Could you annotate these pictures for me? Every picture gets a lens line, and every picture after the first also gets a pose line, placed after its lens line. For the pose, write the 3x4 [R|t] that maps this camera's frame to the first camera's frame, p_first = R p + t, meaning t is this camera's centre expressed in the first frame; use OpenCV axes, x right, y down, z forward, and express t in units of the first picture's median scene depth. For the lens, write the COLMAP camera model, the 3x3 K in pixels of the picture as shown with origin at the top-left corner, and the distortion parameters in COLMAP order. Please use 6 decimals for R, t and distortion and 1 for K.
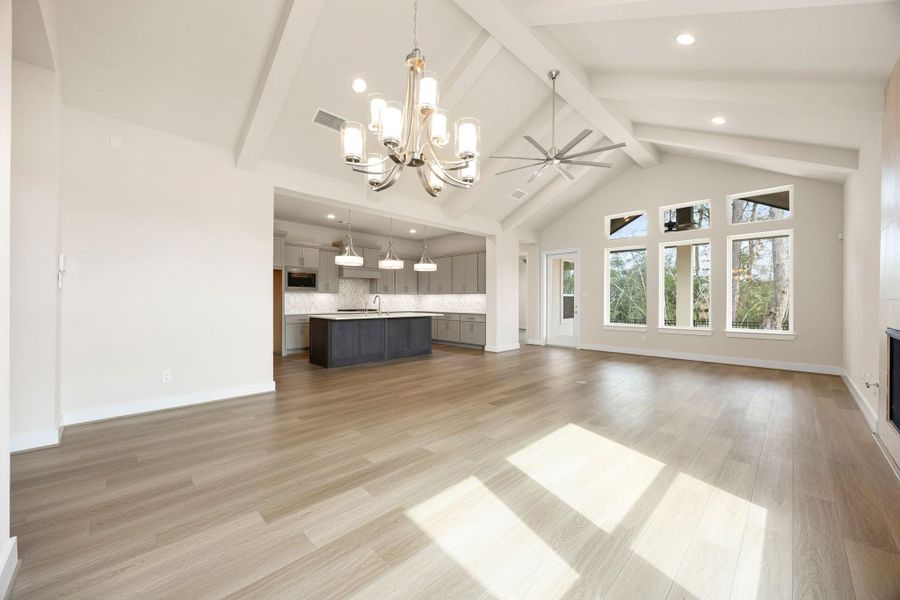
lens RADIAL K [[358.6, 0, 452.0], [0, 358.6, 300.0], [0, 0, 1]] dist [0.014722, -0.000433]
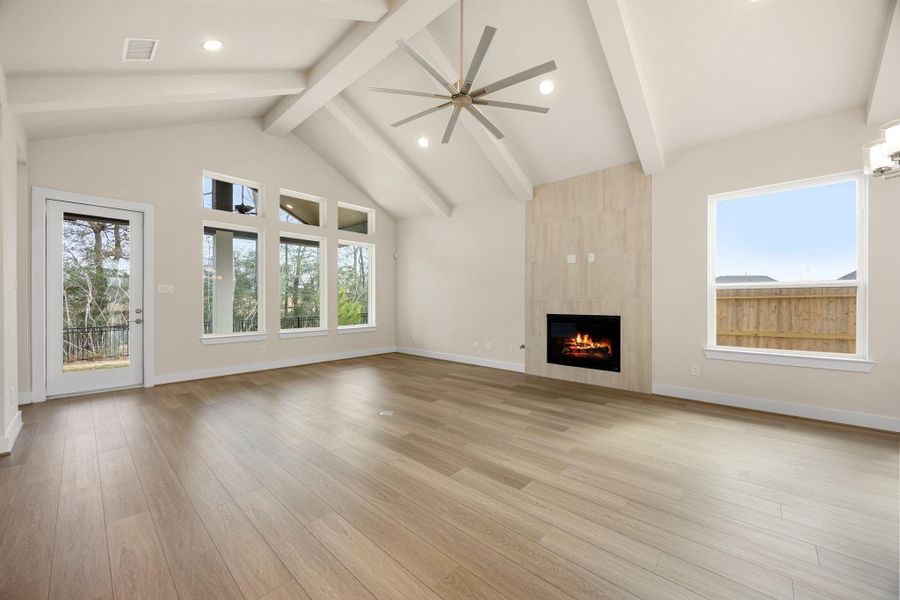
lens RADIAL K [[358.6, 0, 457.1], [0, 358.6, 297.7], [0, 0, 1]] dist [0.014722, -0.000433]
pose [[-0.079622, 0.006923, 0.996801, -0.732459], [0.004369, 0.999969, -0.006596, 0.004026], [-0.996816, 0.003830, -0.079650, 1.900463]]
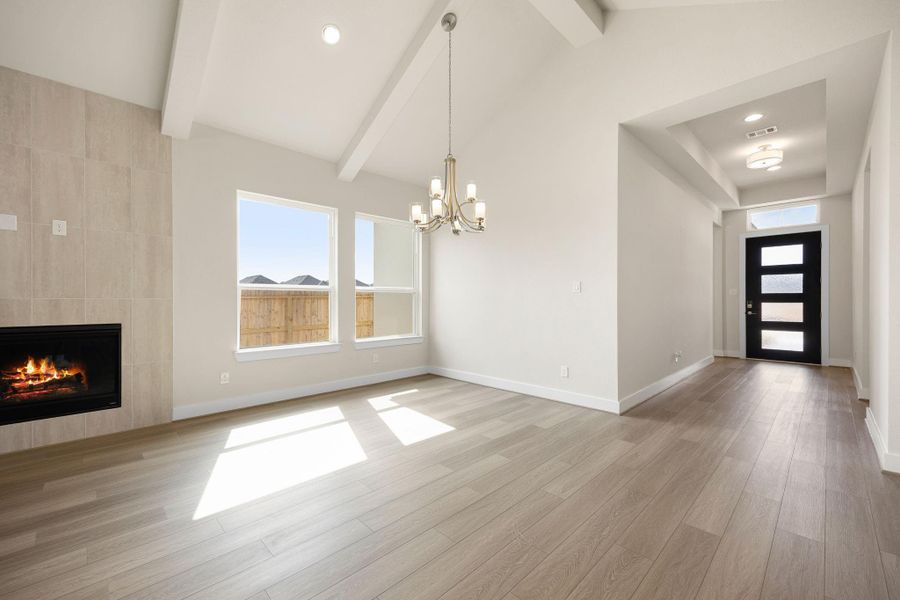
lens RADIAL K [[358.6, 0, 458.3], [0, 358.6, 301.0], [0, 0, 1]] dist [0.014722, -0.000433]
pose [[-0.999777, -0.001531, -0.021047, -0.091225], [-0.001550, 0.999998, 0.000887, 0.008943], [0.021046, 0.000920, -0.999778, 2.213249]]
